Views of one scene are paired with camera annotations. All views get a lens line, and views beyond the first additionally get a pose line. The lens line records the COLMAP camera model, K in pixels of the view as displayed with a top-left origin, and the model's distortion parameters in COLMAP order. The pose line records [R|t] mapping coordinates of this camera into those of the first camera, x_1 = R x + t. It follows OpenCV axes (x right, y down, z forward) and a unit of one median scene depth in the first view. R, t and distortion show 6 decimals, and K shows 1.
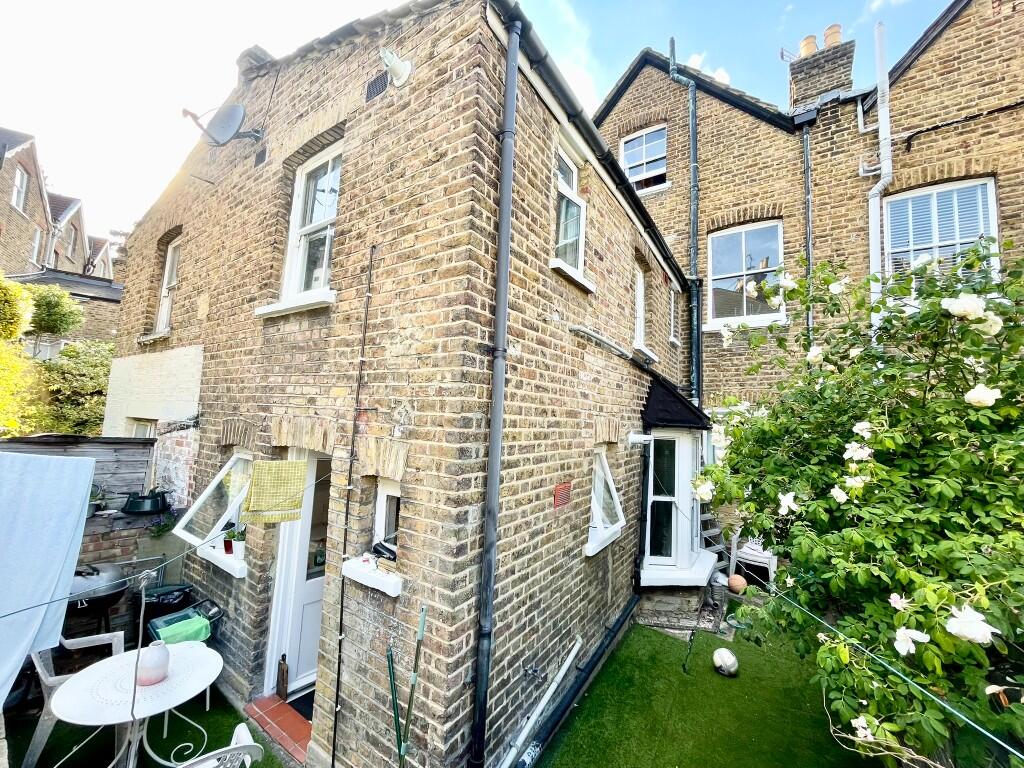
lens RADIAL K [[413.9, 0, 512.4], [0, 413.9, 382.9], [0, 0, 1]] dist [-0.001078, 0.000058]
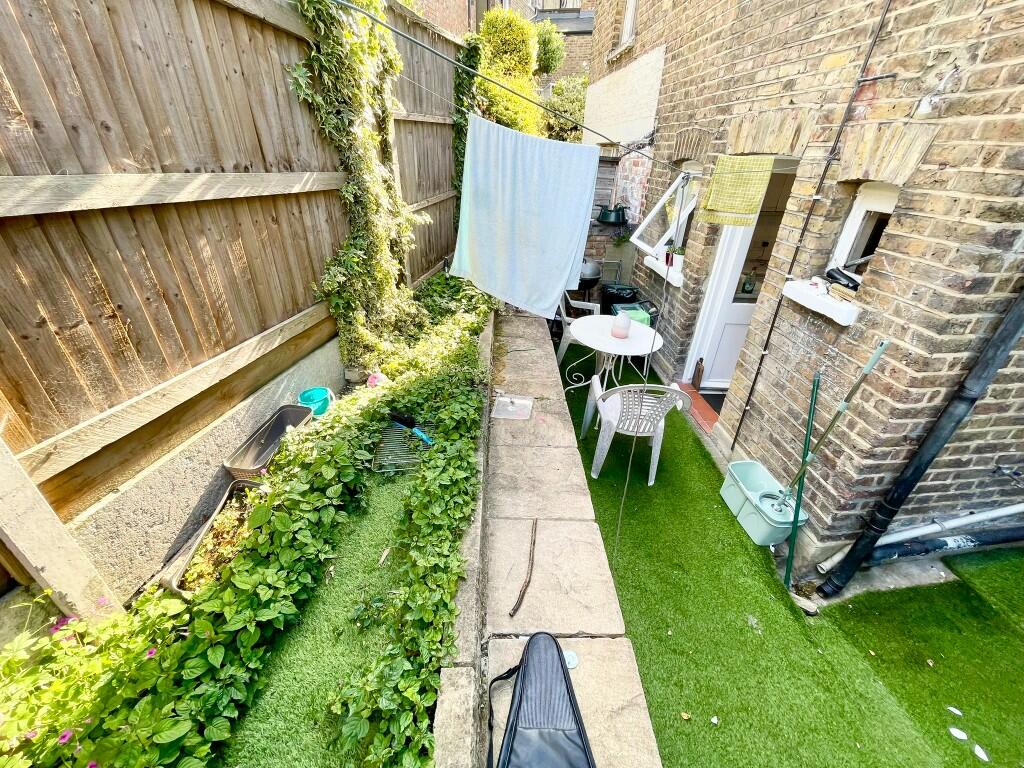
lens RADIAL K [[413.9, 0, 512.5], [0, 413.9, 384.2], [0, 0, 1]] dist [-0.001078, 0.000058]
pose [[0.623878, 0.359479, -0.693939, -0.057154], [0.071961, 0.857737, 0.509027, 0.104152], [0.778202, -0.367507, 0.509255, -0.049392]]
